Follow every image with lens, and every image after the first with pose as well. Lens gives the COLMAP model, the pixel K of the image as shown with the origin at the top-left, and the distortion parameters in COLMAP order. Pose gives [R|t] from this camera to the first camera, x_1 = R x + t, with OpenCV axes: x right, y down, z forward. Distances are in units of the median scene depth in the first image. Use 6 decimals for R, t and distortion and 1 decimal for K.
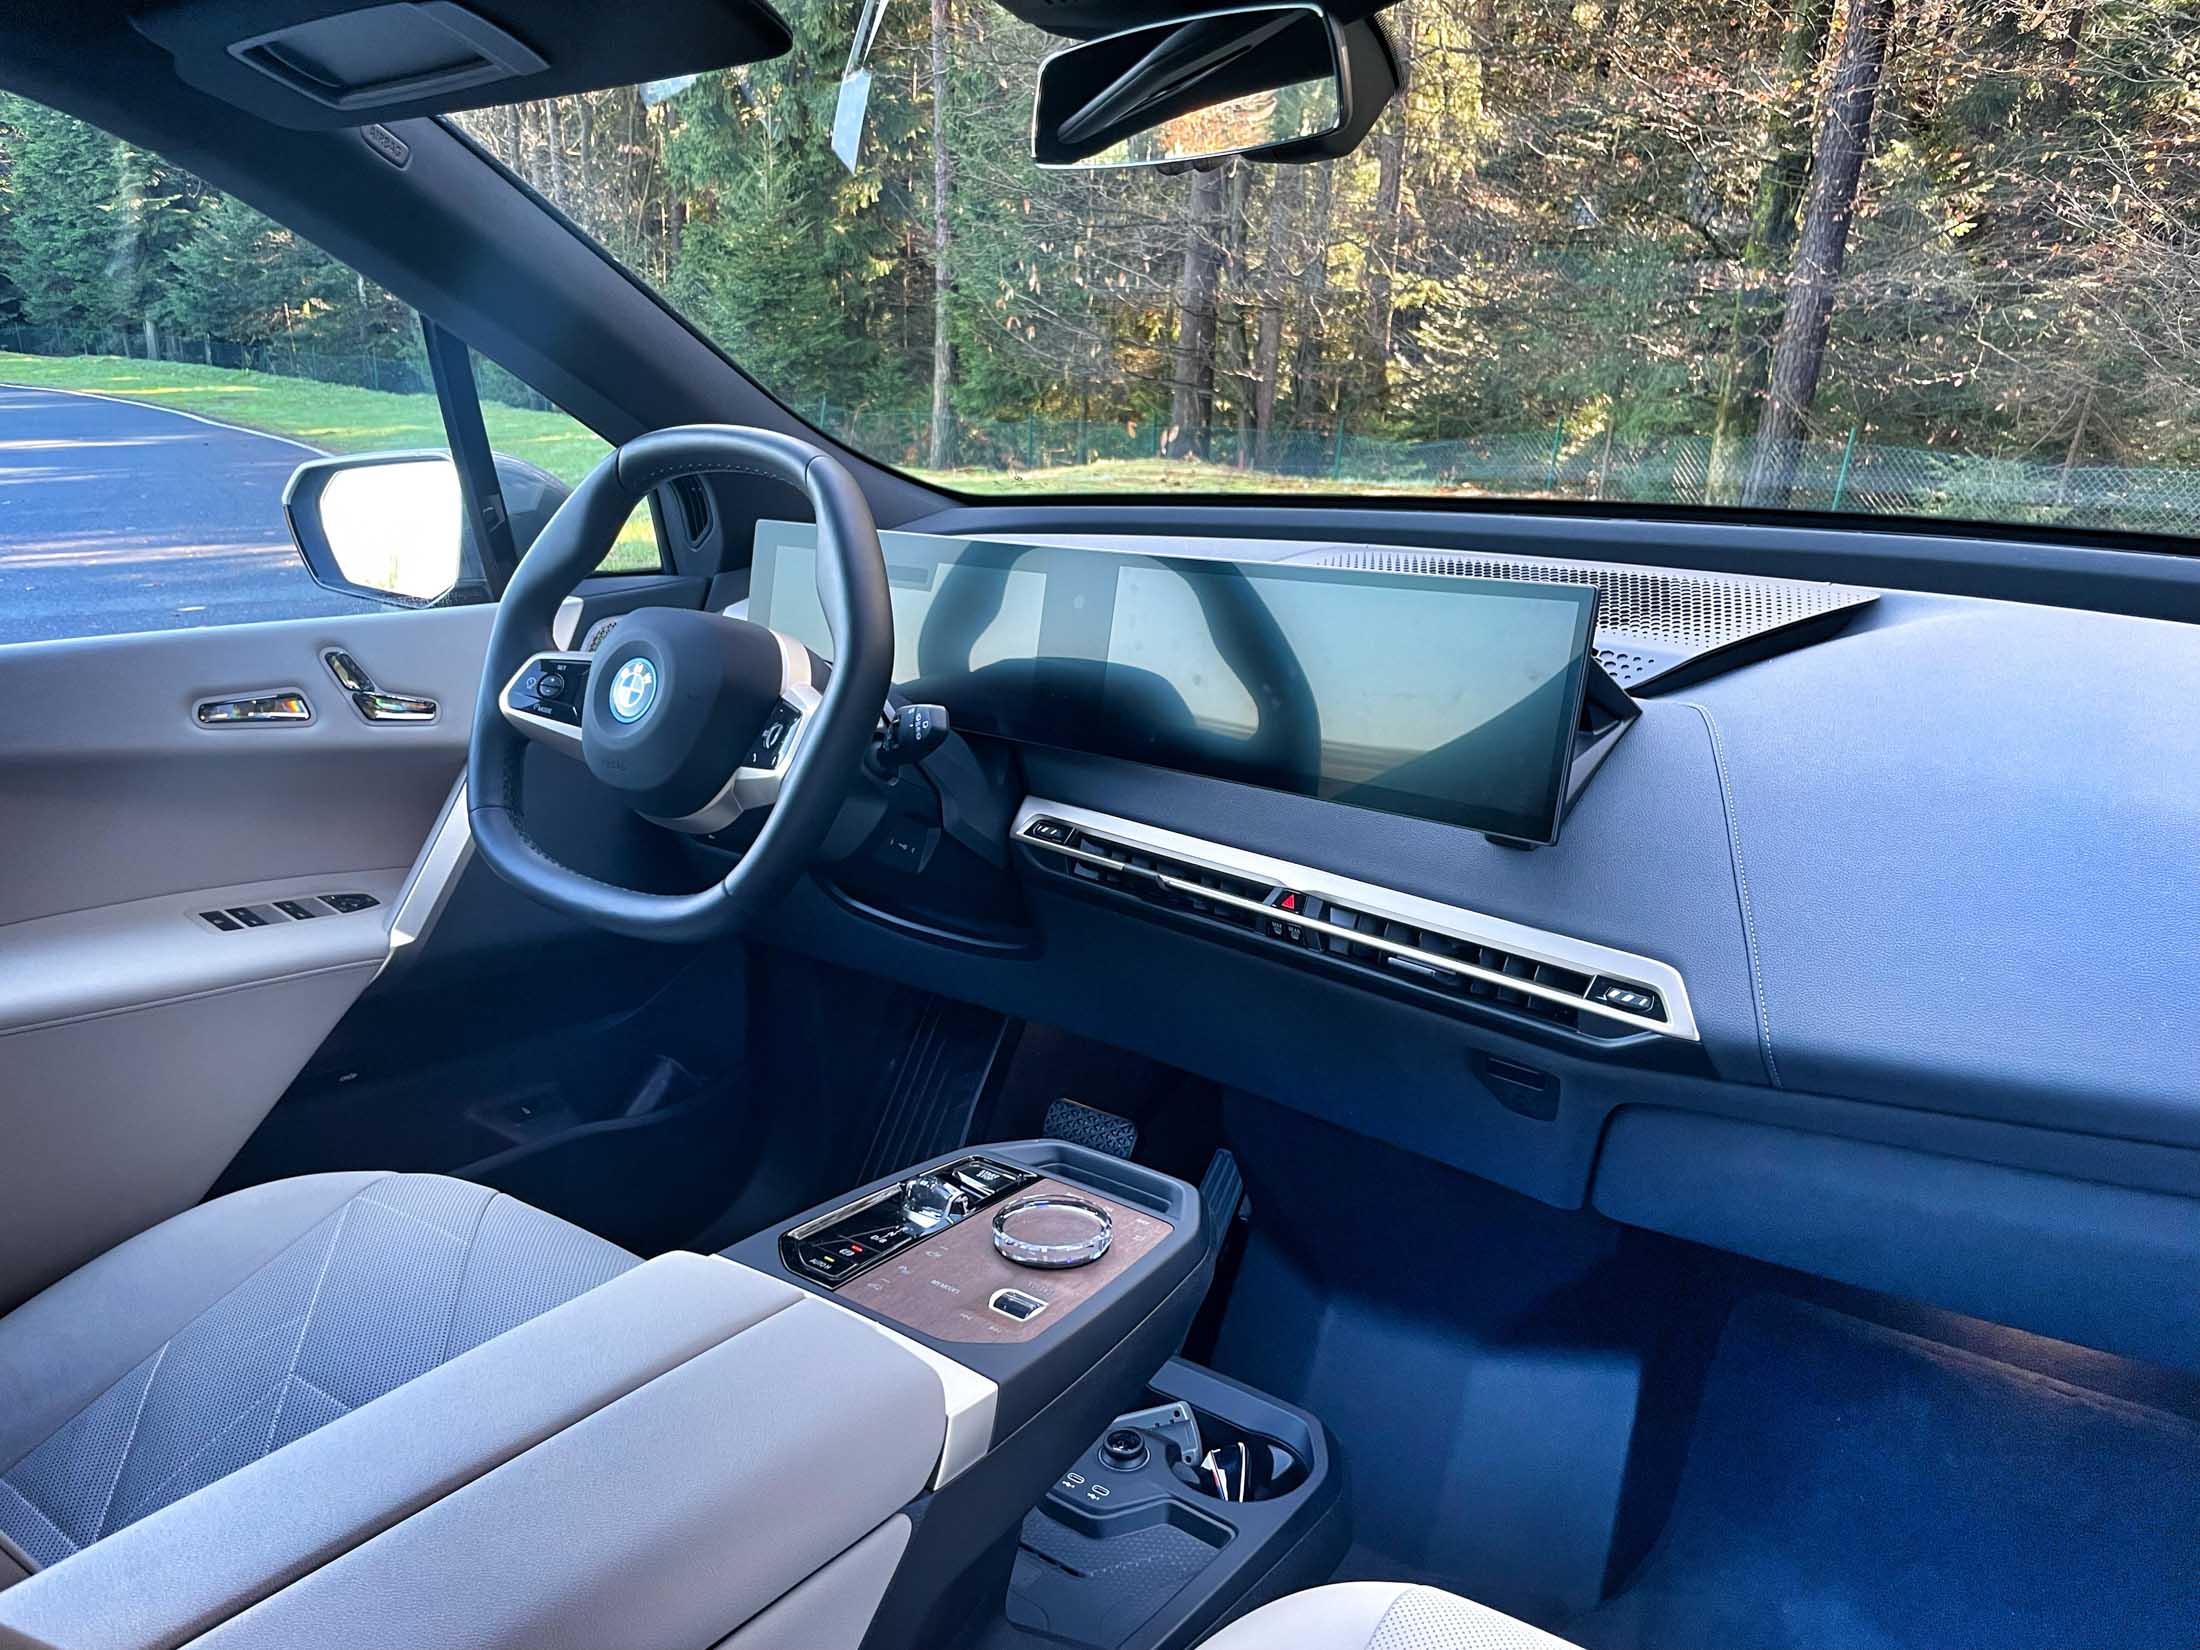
lens RADIAL K [[1638.0, 0, 1097.1], [0, 1638.0, 860.4], [0, 0, 1]] dist [0.076605, -0.104859]
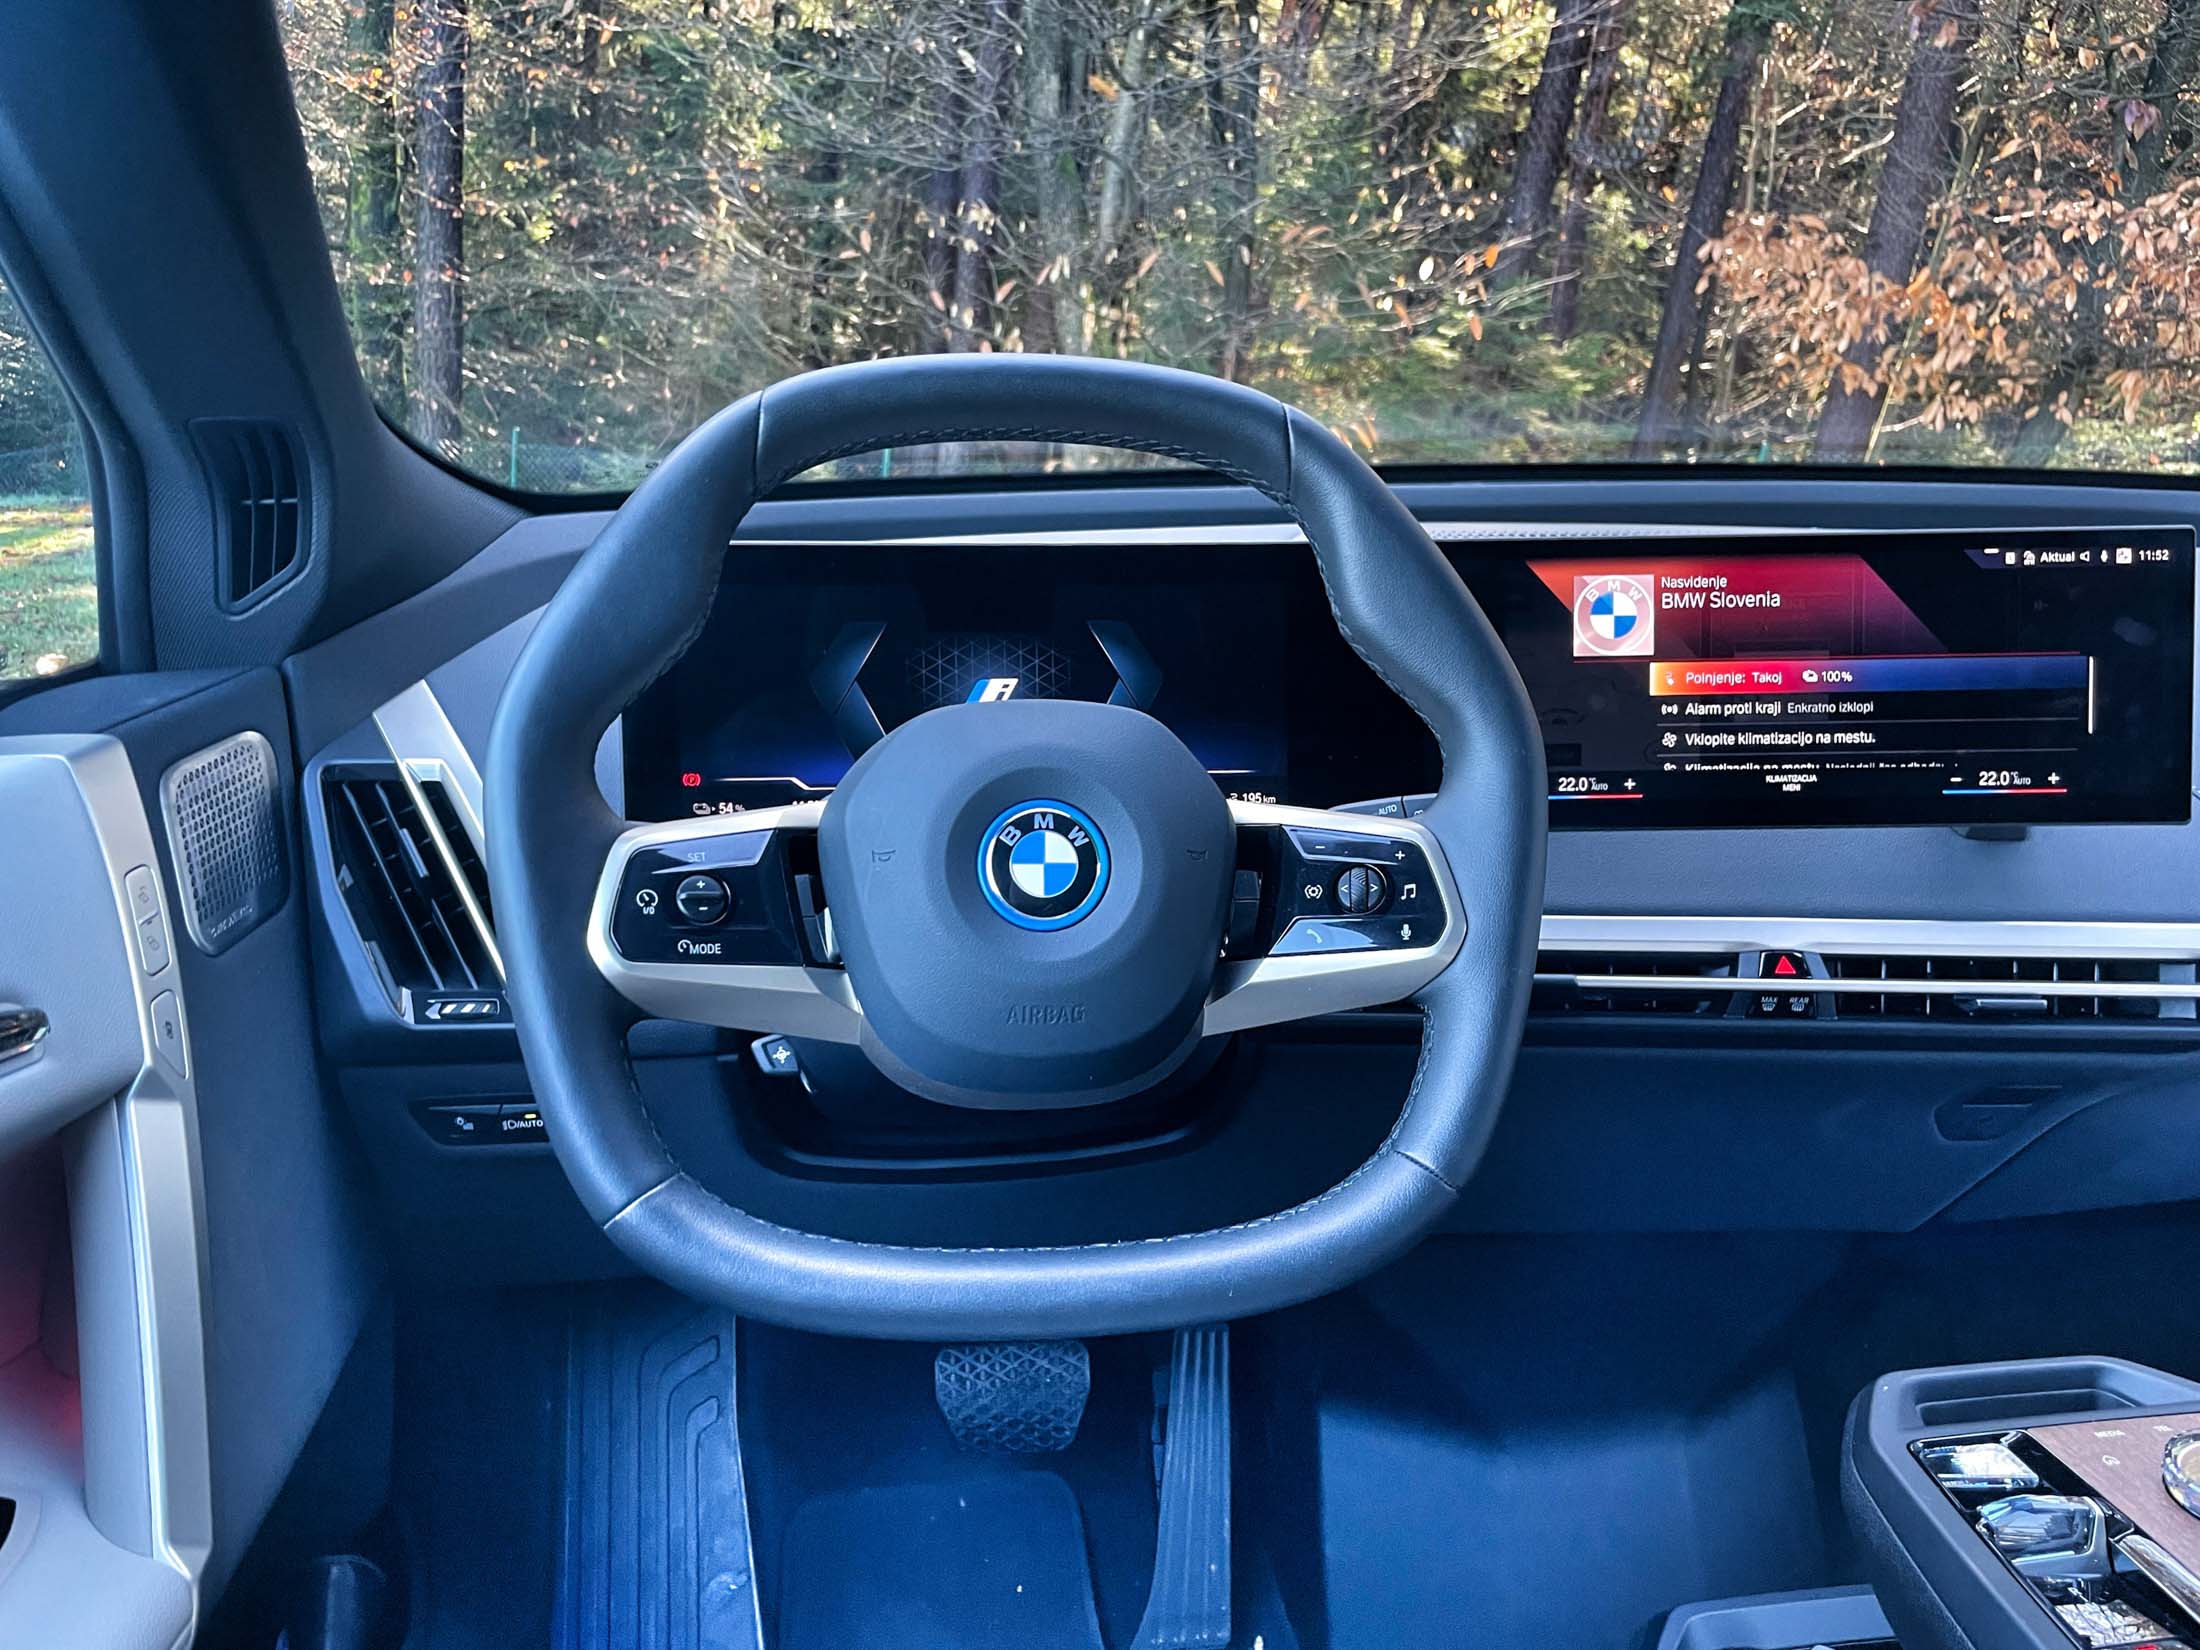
lens RADIAL K [[1687.2, 0, 1093.9], [0, 1687.2, 862.1], [0, 0, 1]] dist [0.083519, -0.113416]
pose [[0.708374, -0.190593, 0.679618, -0.653642], [0.196003, 0.978101, 0.070004, -0.143630], [-0.678078, 0.083618, 0.730218, 0.629510]]
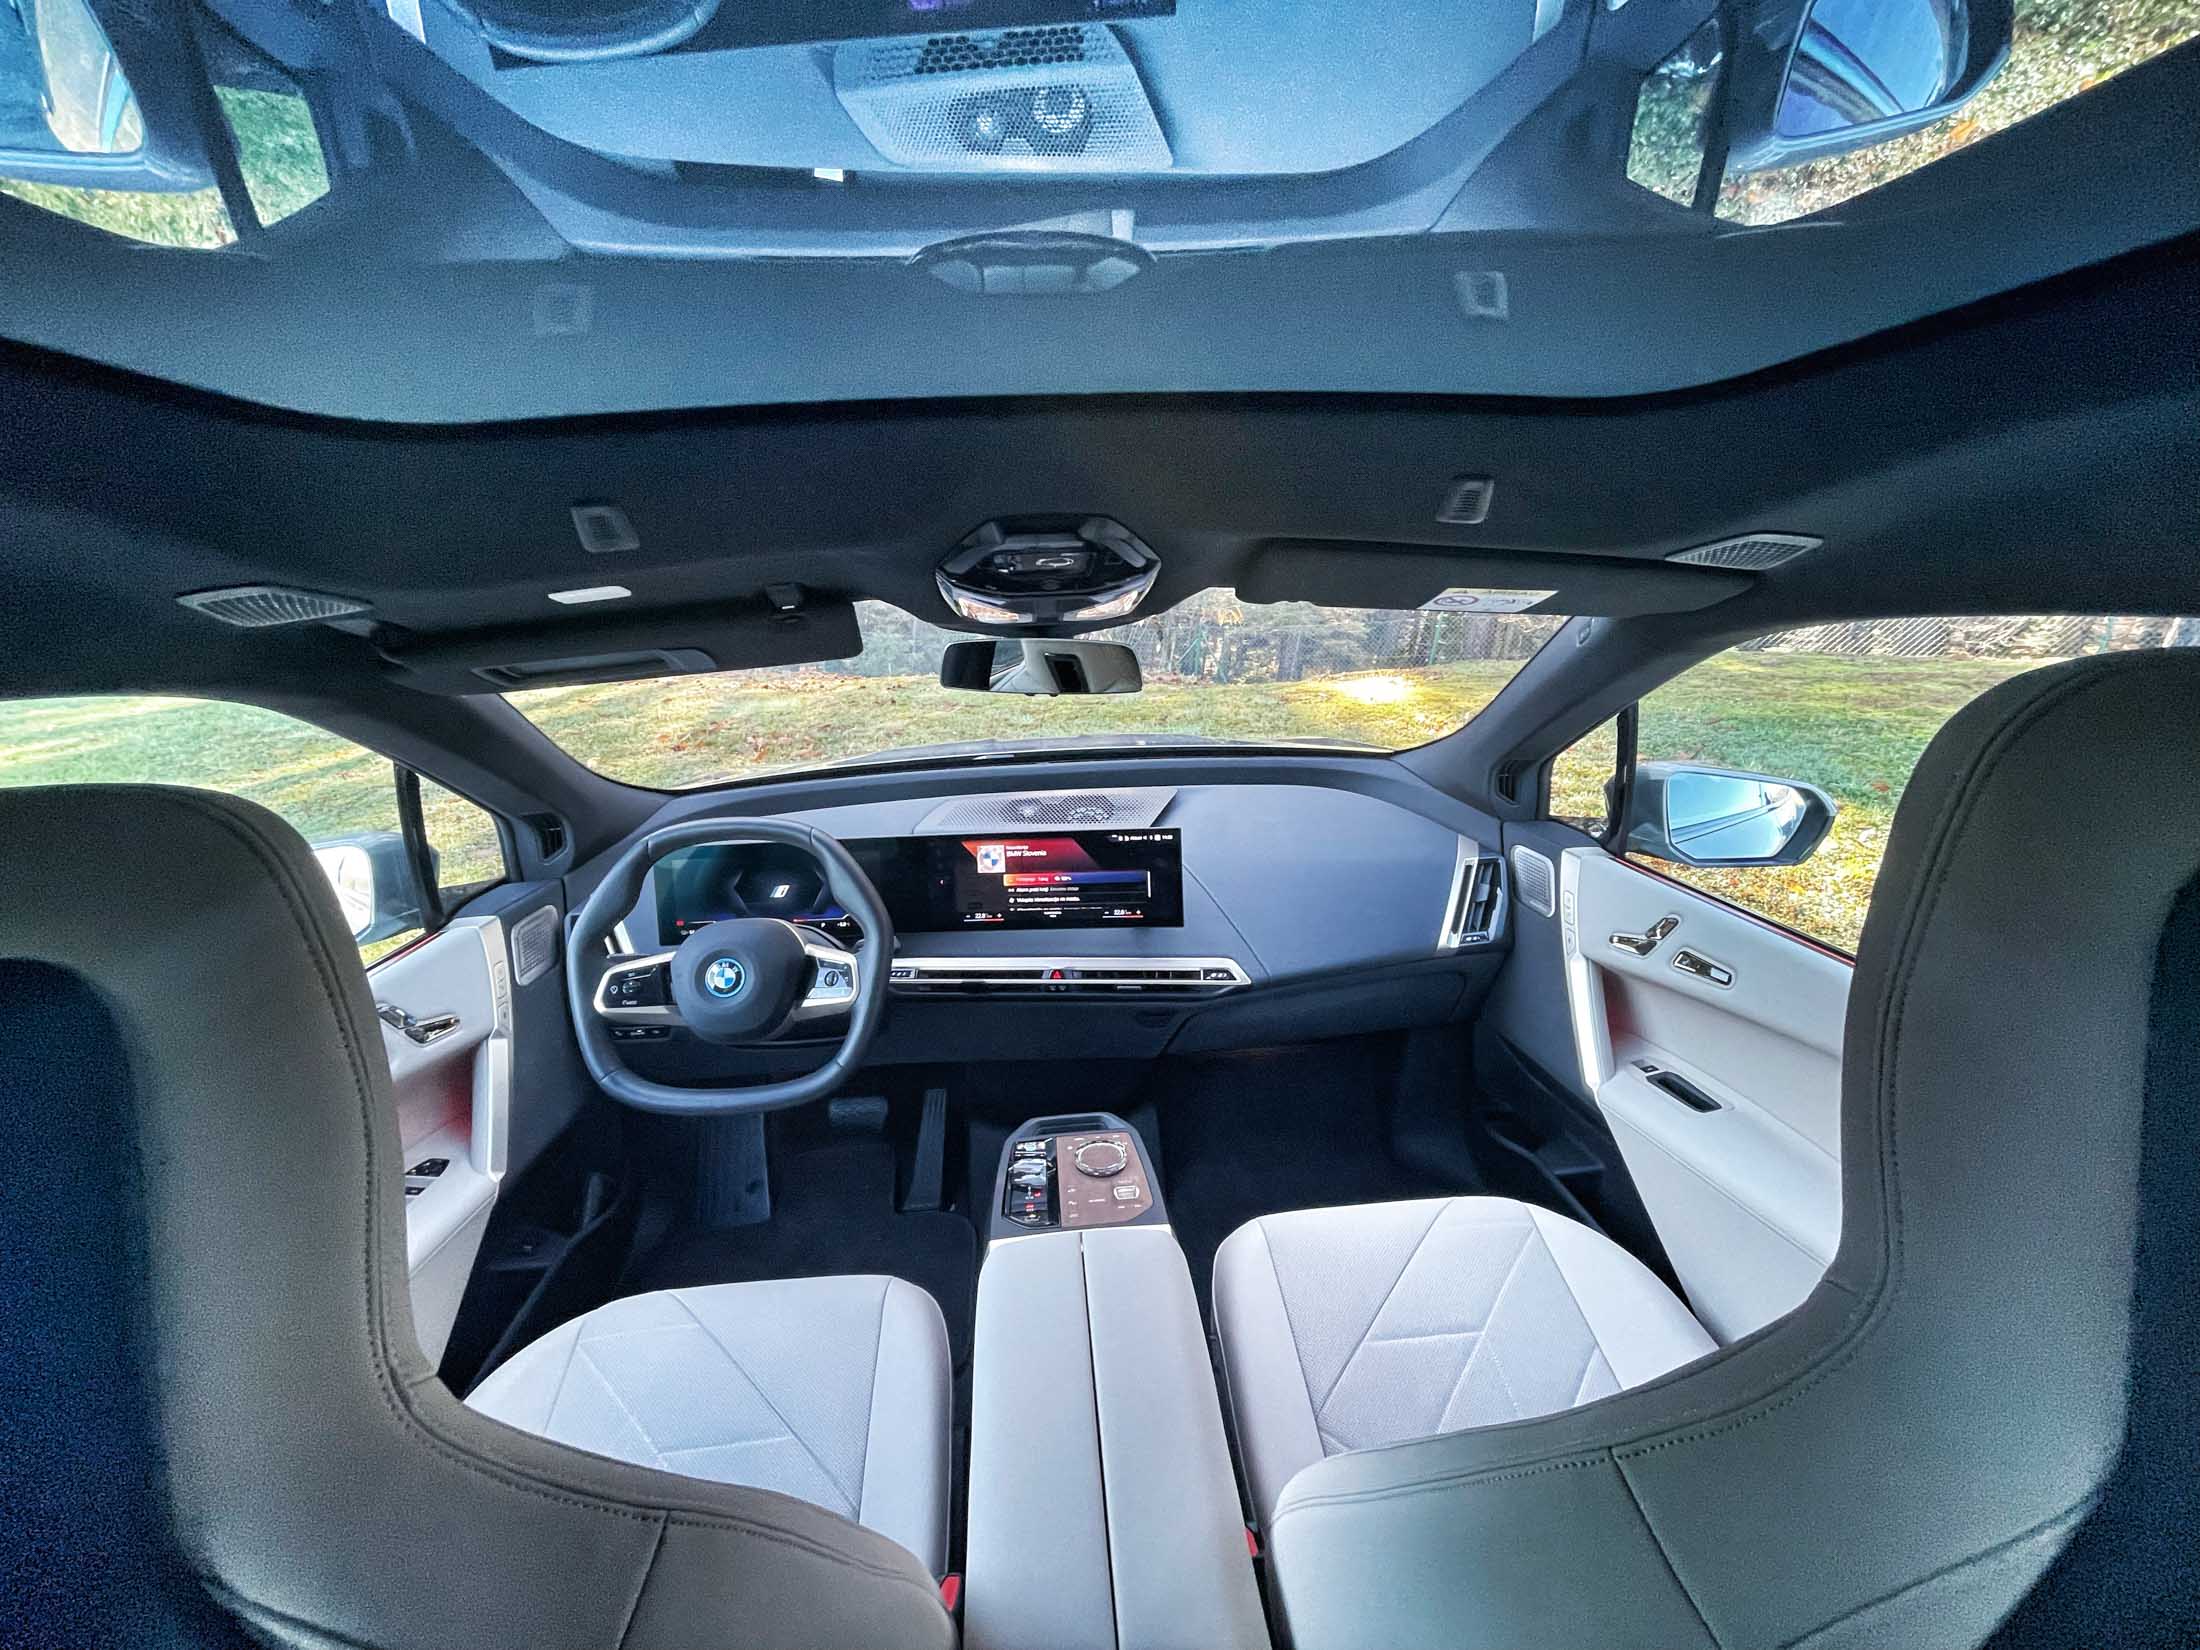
lens RADIAL K [[870.3, 0, 1090.1], [0, 870.3, 823.9], [0, 0, 1]] dist [-0.002915, 0.000017]
pose [[0.739433, -0.209842, 0.639692, -0.576620], [0.219685, 0.973379, 0.065365, -0.247788], [-0.636379, 0.092197, 0.765847, 0.028891]]
